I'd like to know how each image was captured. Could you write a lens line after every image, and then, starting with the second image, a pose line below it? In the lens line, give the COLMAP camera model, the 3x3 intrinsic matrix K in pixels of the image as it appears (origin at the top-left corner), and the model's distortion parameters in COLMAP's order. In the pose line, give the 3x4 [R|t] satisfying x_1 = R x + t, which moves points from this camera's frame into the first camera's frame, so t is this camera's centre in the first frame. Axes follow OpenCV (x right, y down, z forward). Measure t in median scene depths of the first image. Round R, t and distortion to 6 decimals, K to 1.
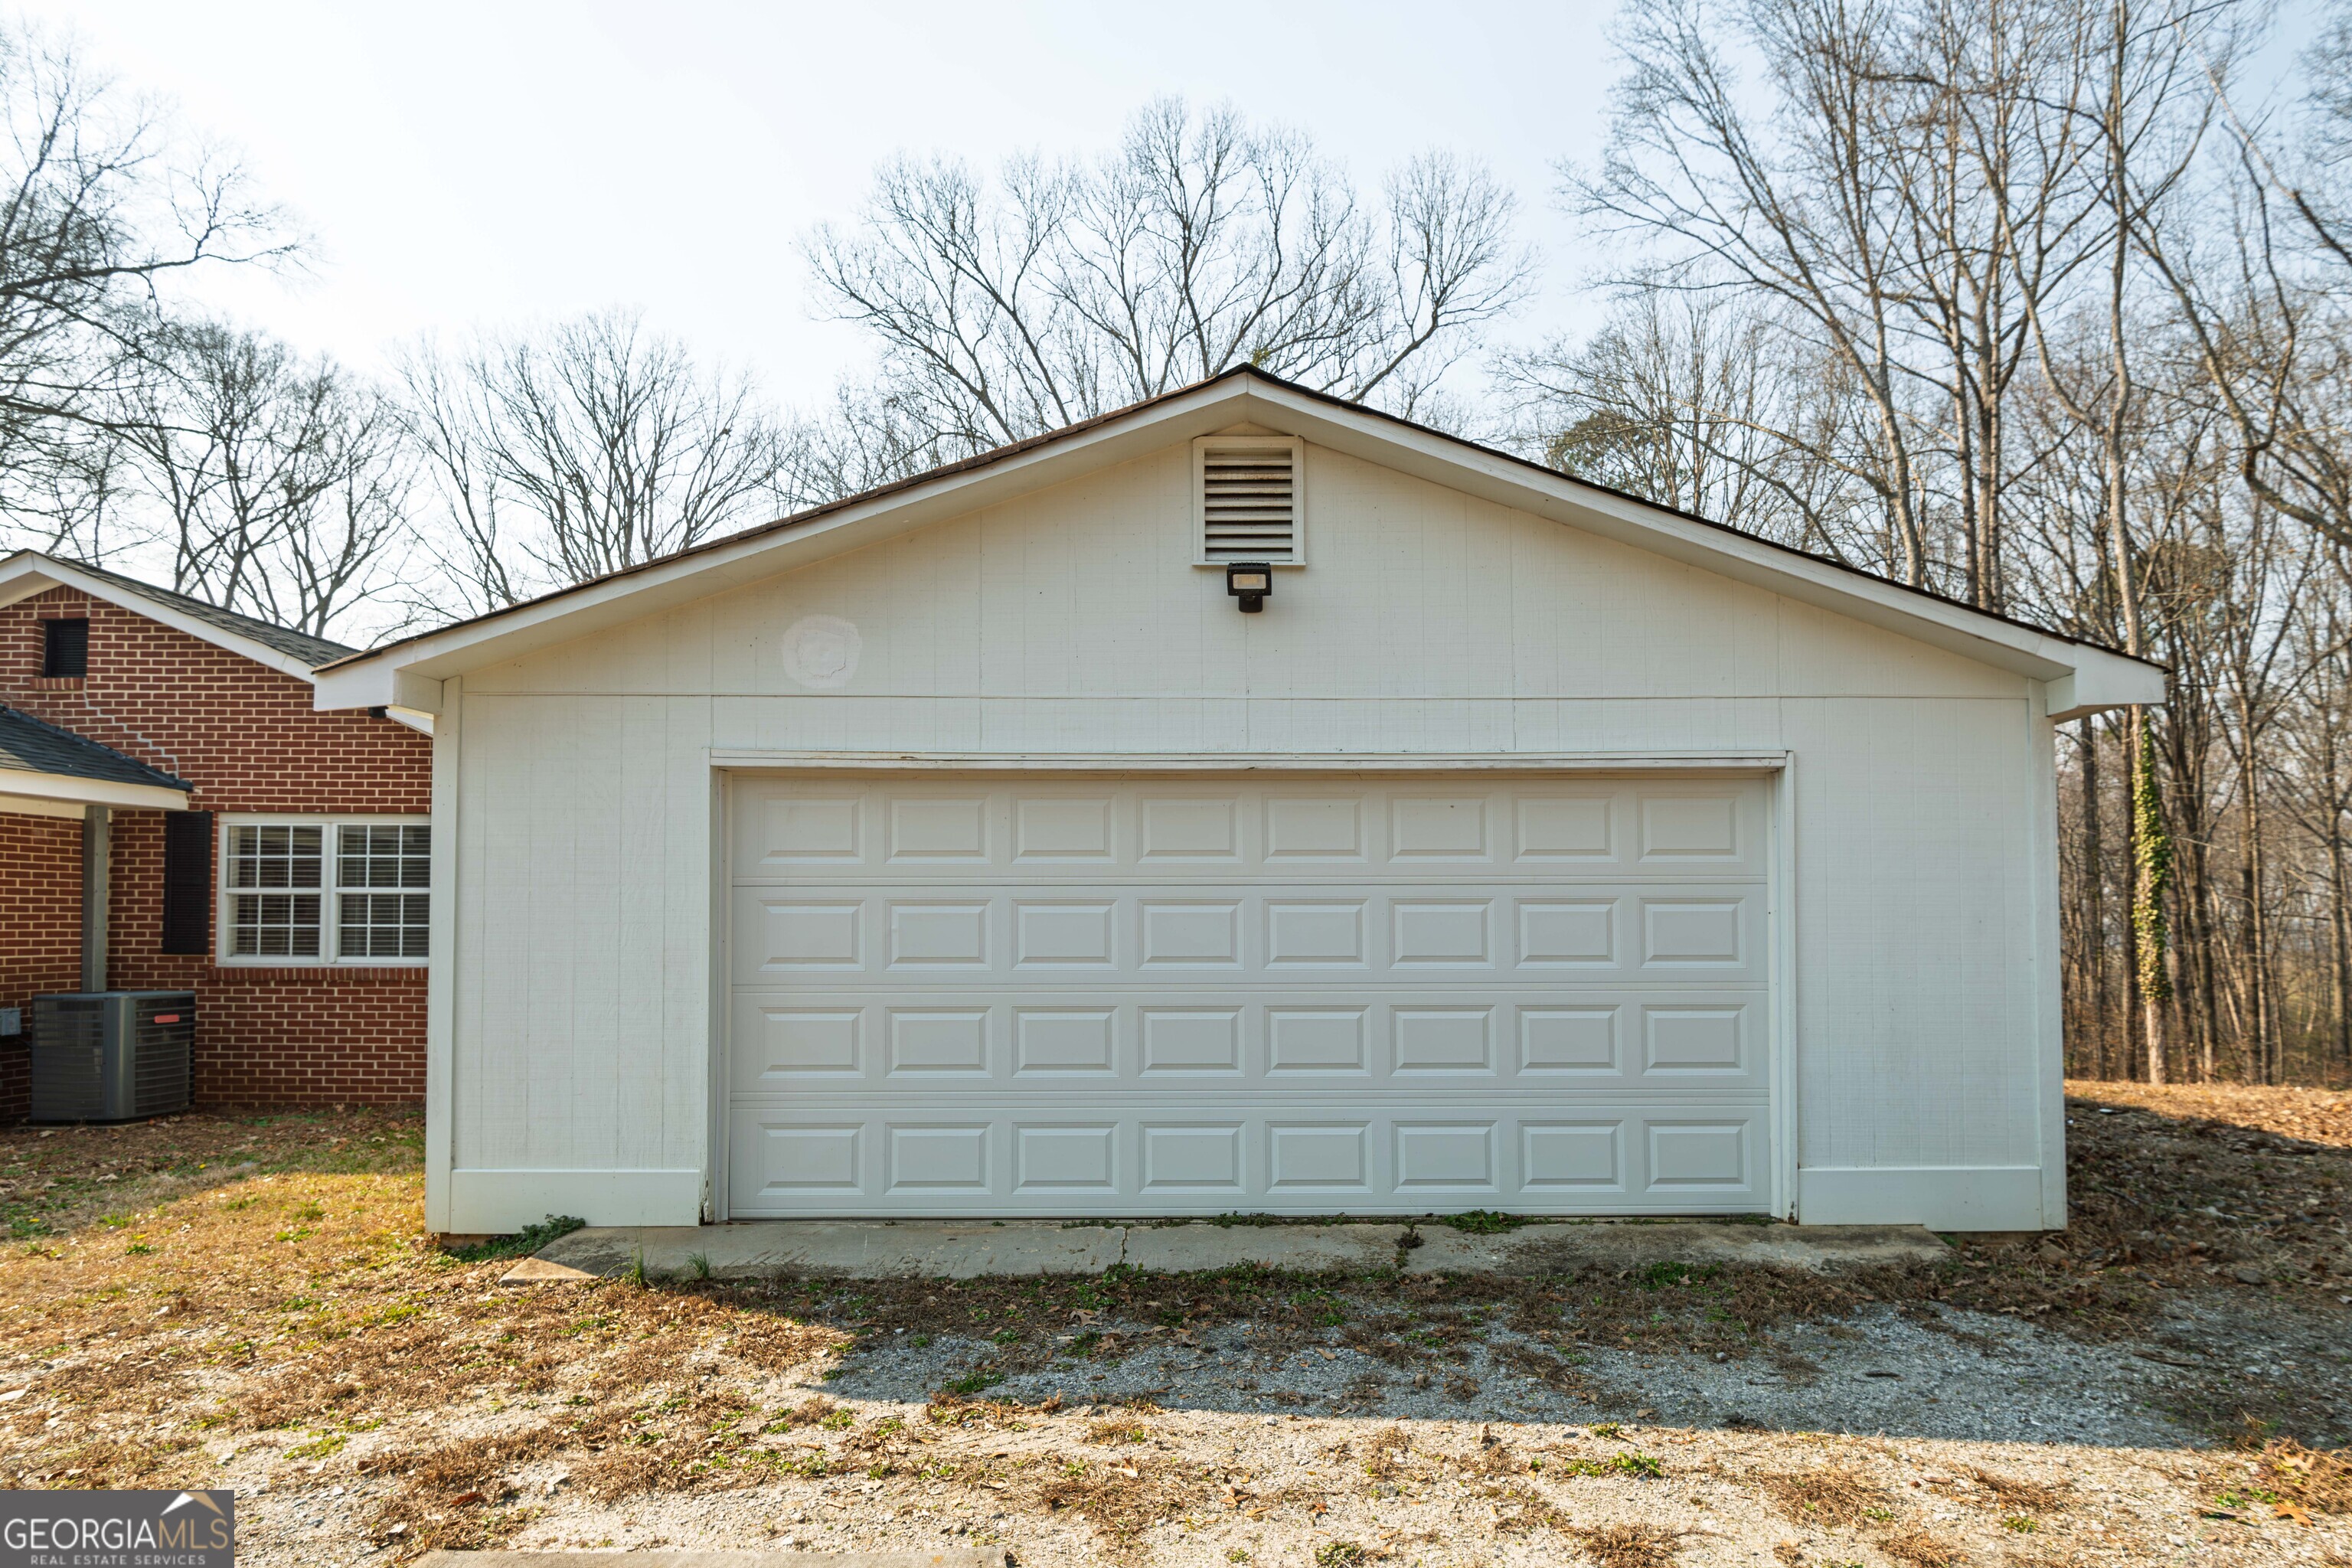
lens RADIAL K [[1151.5, 0, 1197.1], [0, 1151.5, 901.3], [0, 0, 1]] dist [-0.001537, -0.000828]
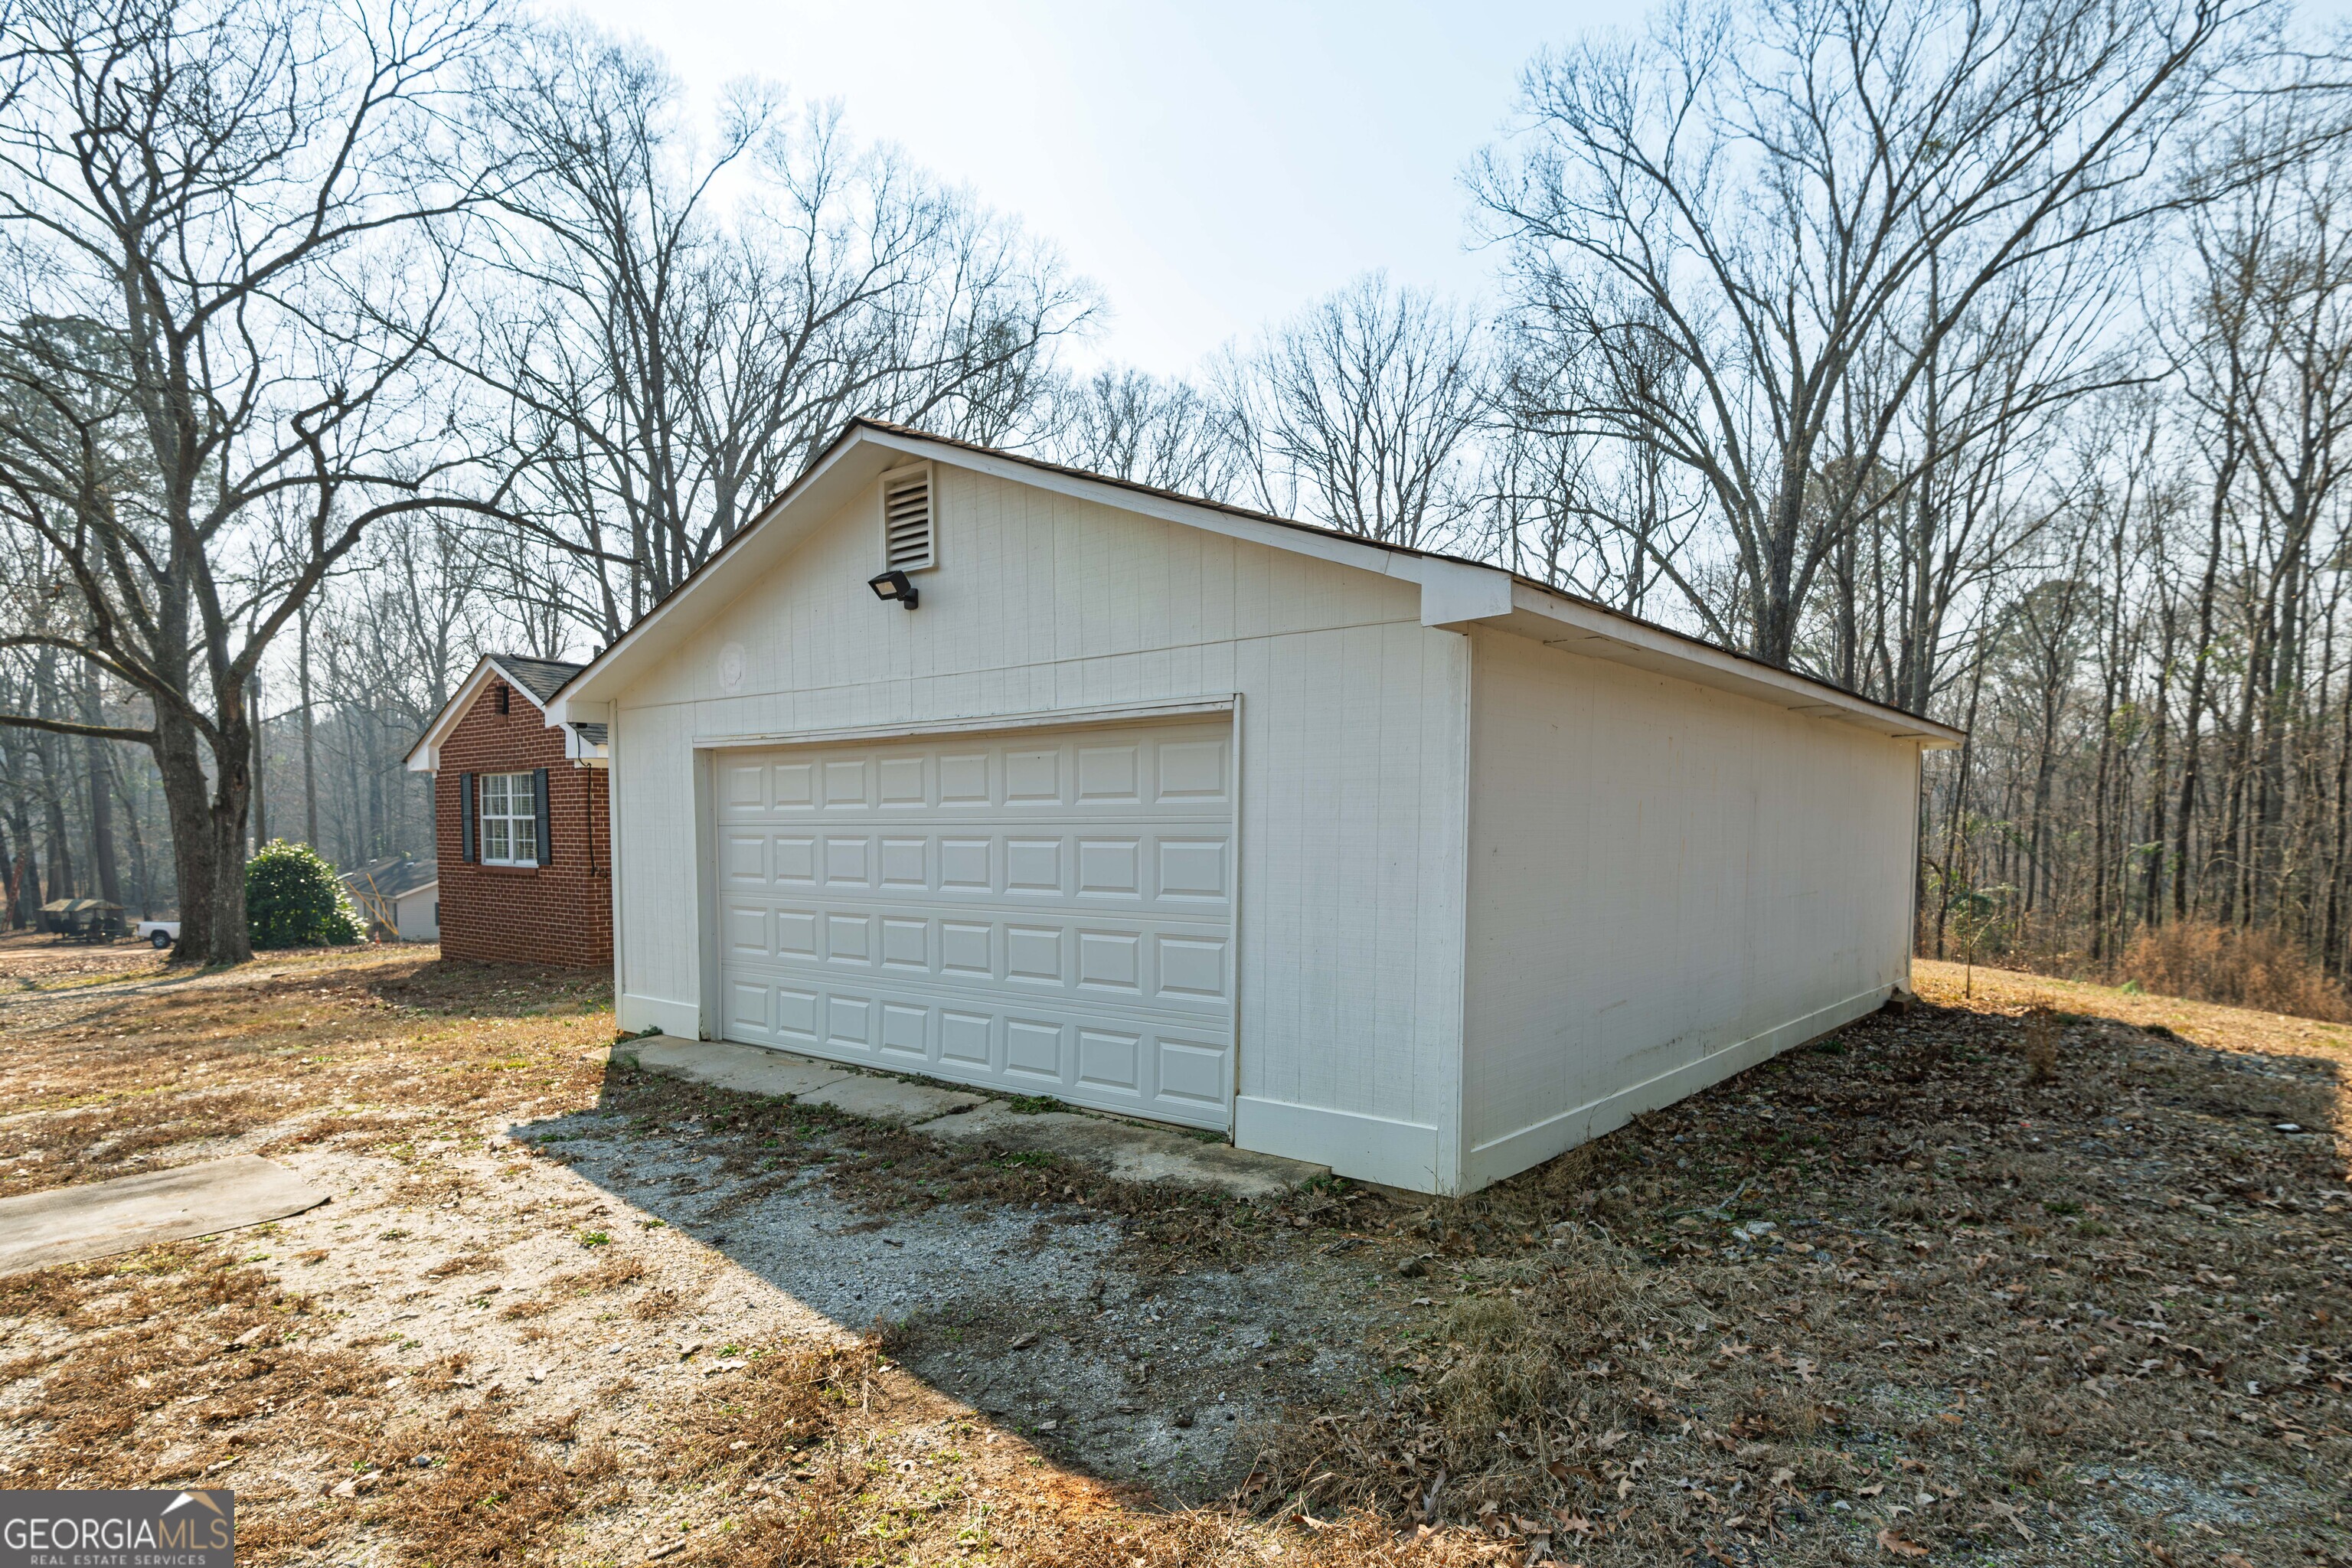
lens RADIAL K [[1091.3, 0, 1257.3], [0, 1091.3, 898.7], [0, 0, 1]] dist [0.020357, -0.000184]
pose [[0.829589, 0.034445, -0.557311, 1.073610], [0.014778, 0.996391, 0.083581, -0.030138], [0.558179, -0.077574, 0.826086, 0.196075]]
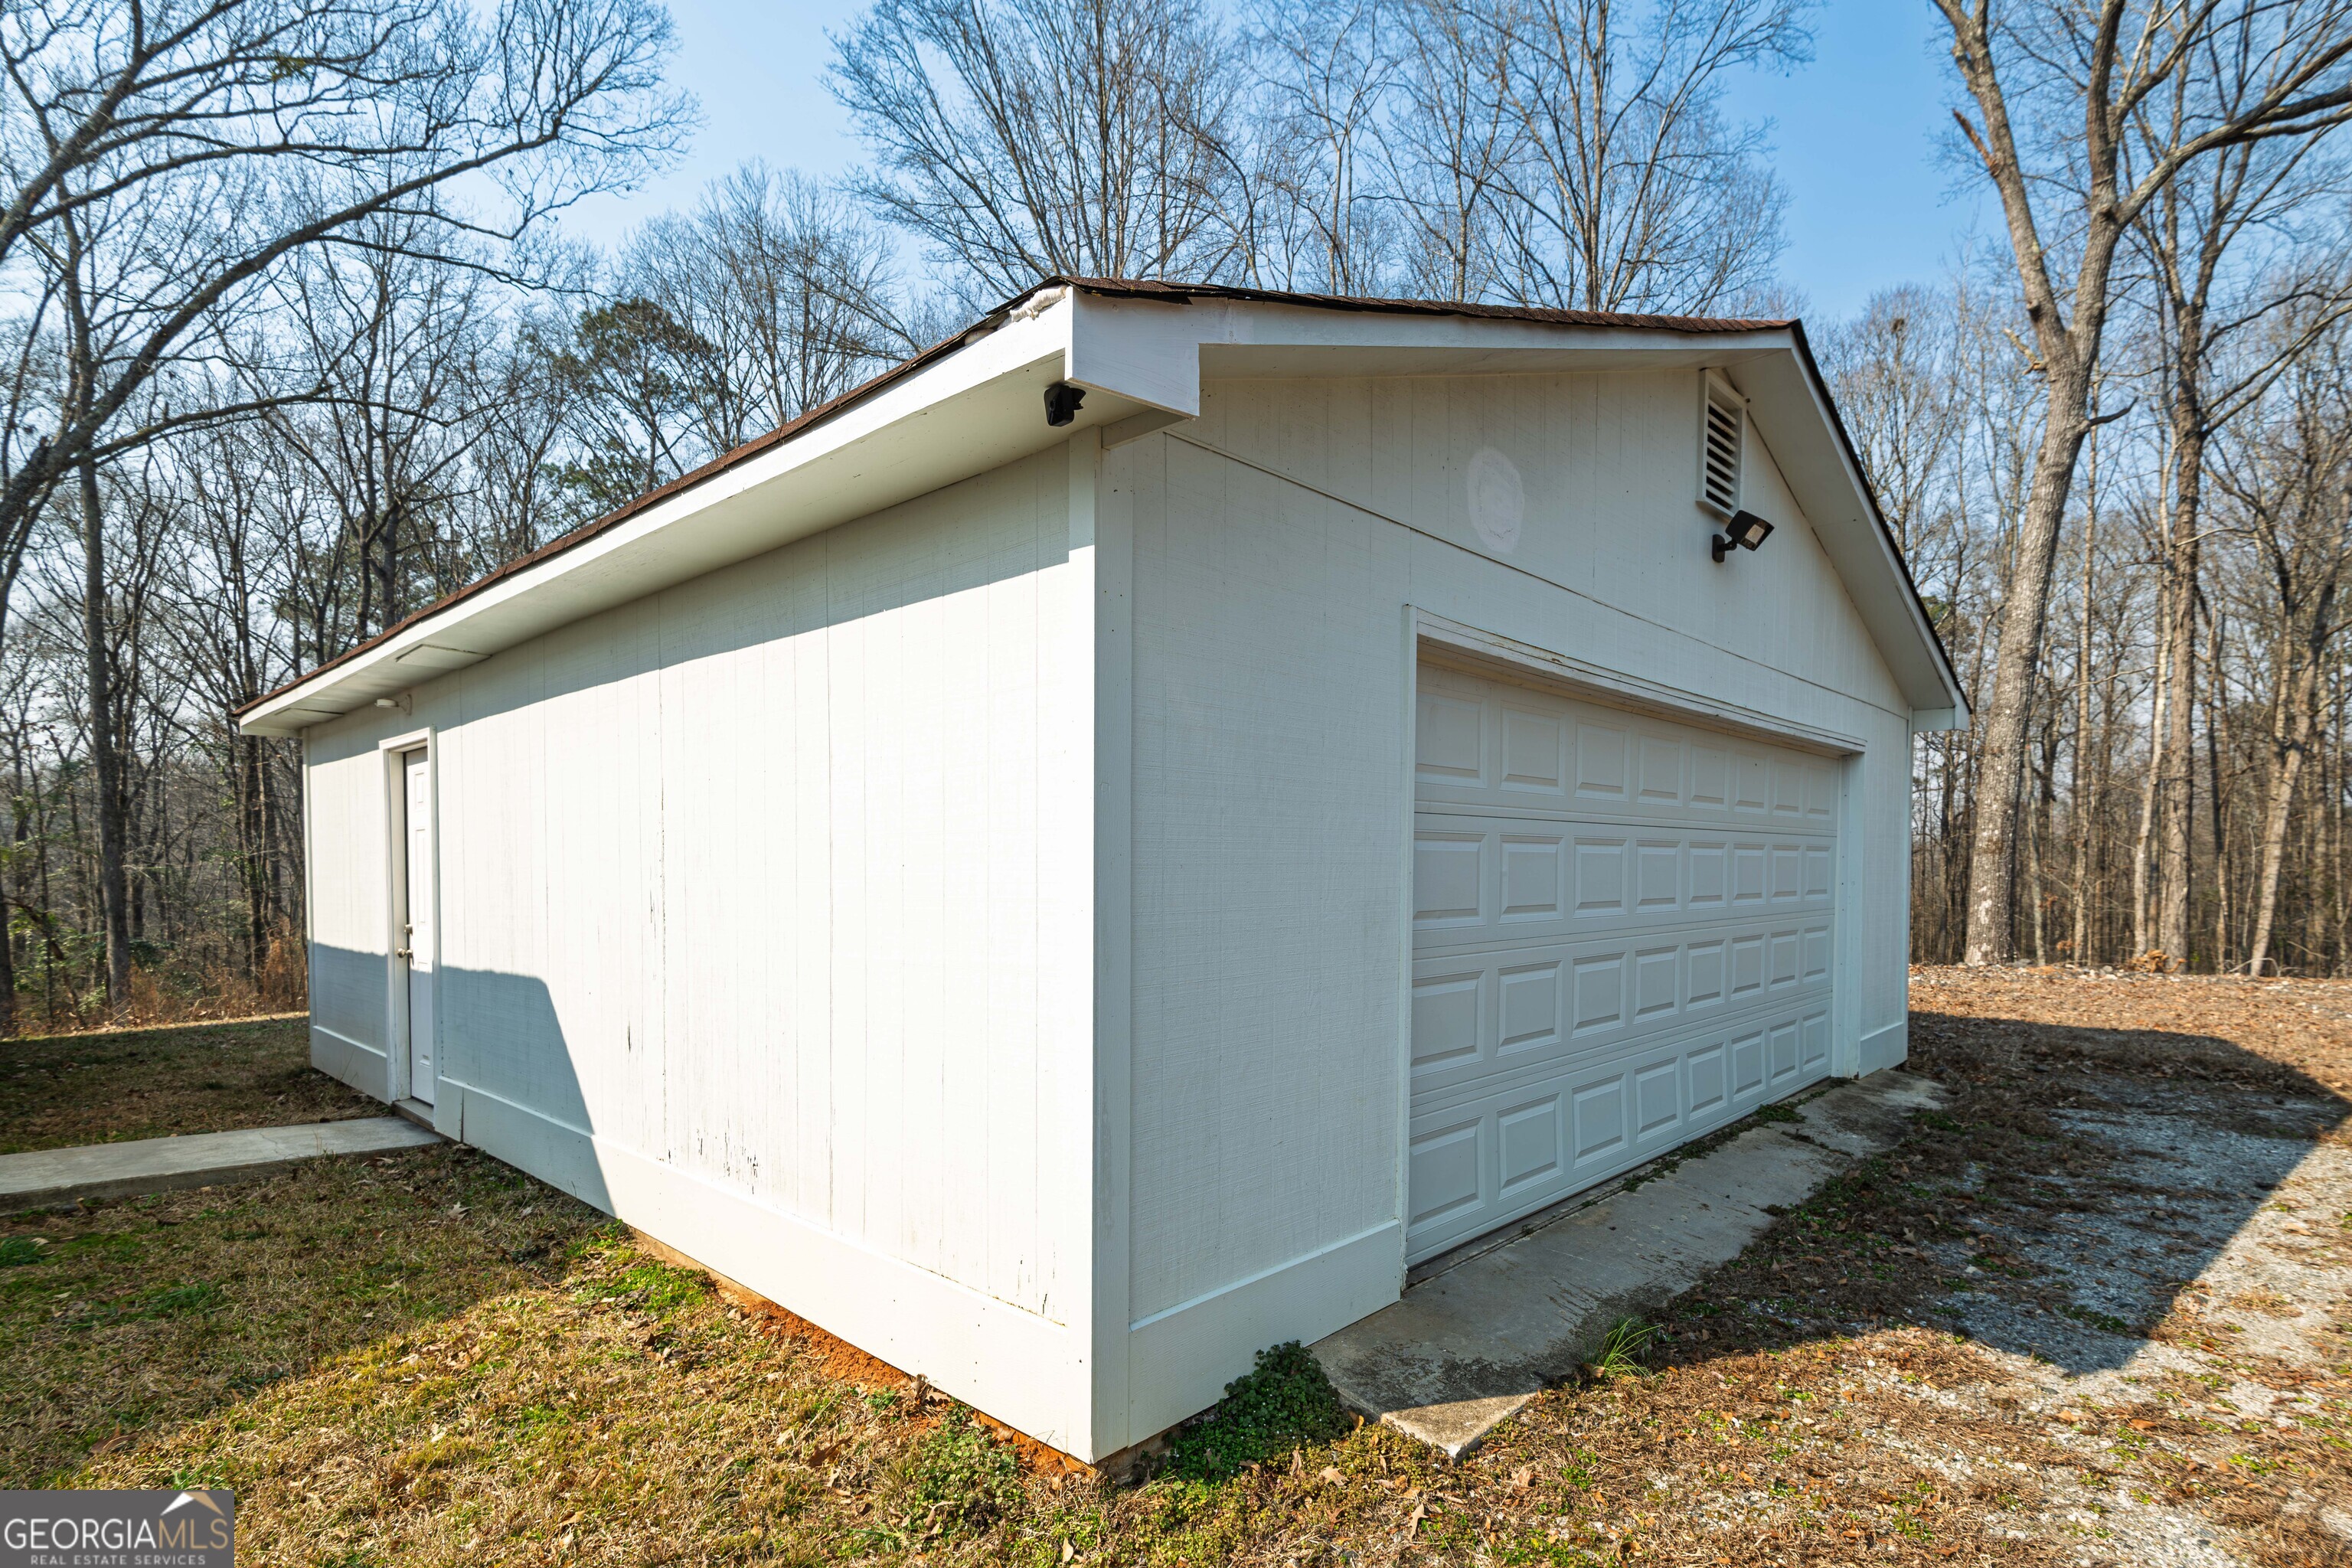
lens RADIAL K [[1151.5, 0, 1197.1], [0, 1151.5, 901.3], [0, 0, 1]] dist [-0.001537, -0.000828]
pose [[0.675976, -0.022512, 0.736580, -1.045641], [-0.023976, 0.998332, 0.052515, 0.007958], [-0.736533, -0.053159, 0.674309, 0.647421]]
